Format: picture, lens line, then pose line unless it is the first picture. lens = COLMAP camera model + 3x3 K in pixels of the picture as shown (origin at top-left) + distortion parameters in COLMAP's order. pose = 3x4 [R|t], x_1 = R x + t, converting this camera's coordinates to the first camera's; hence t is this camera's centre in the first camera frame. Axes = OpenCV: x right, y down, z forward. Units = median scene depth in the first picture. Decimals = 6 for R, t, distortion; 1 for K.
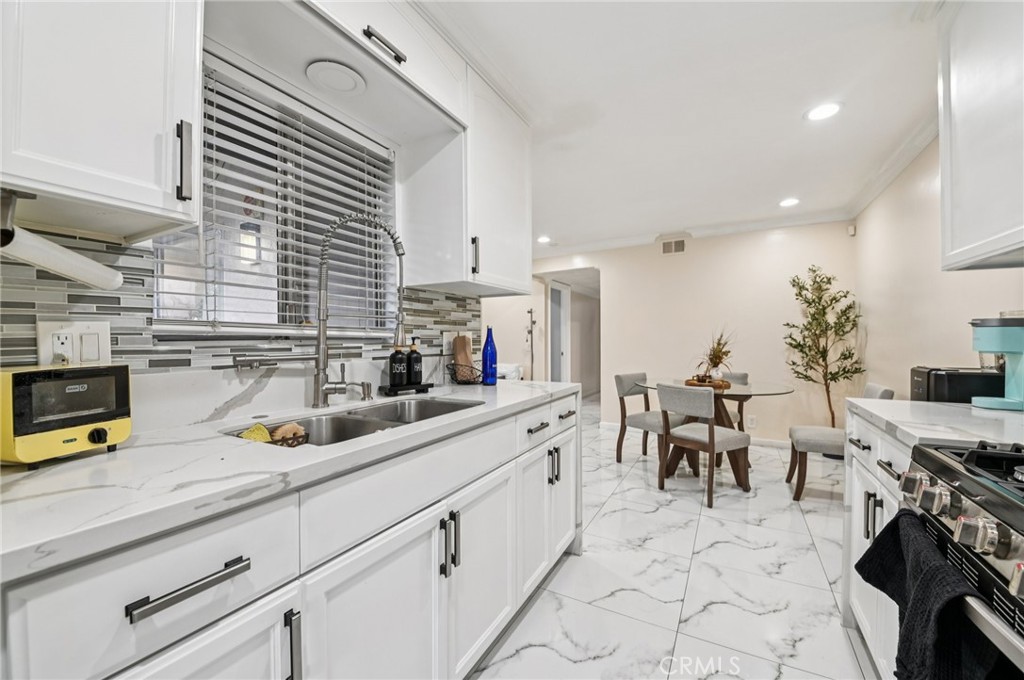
lens RADIAL K [[393.1, 0, 516.8], [0, 393.1, 342.4], [0, 0, 1]] dist [0.025730, -0.027191]
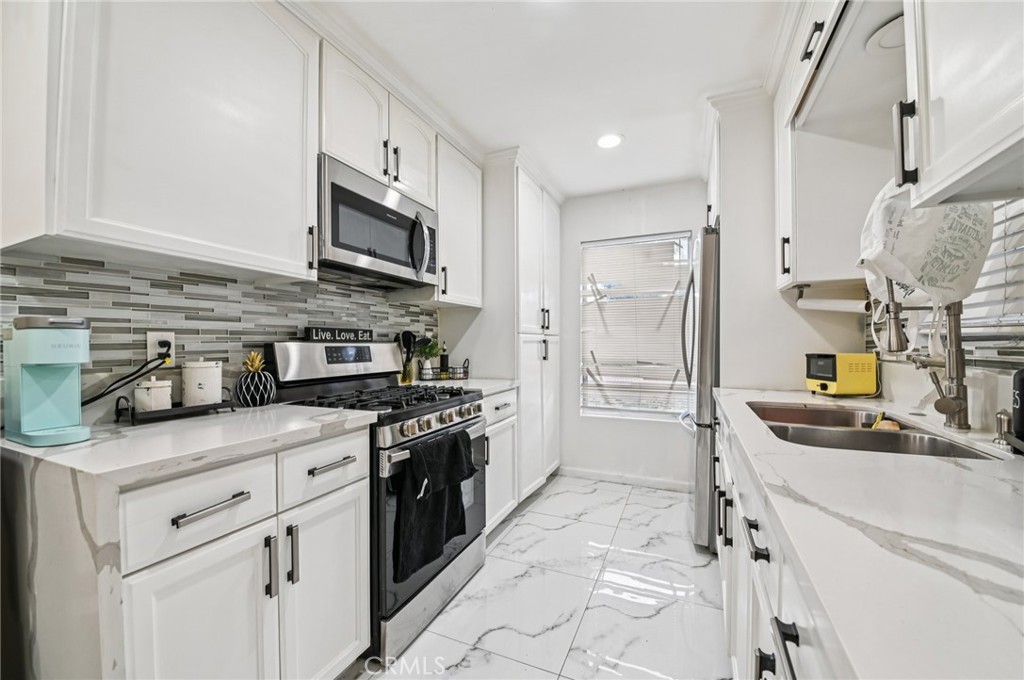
lens RADIAL K [[393.1, 0, 516.8], [0, 393.1, 342.4], [0, 0, 1]] dist [0.025730, -0.027191]
pose [[-0.995921, 0.006508, -0.089998, 0.469320], [0.006116, 0.999971, 0.004622, -0.012064], [0.090026, 0.004052, -0.995931, 1.835678]]
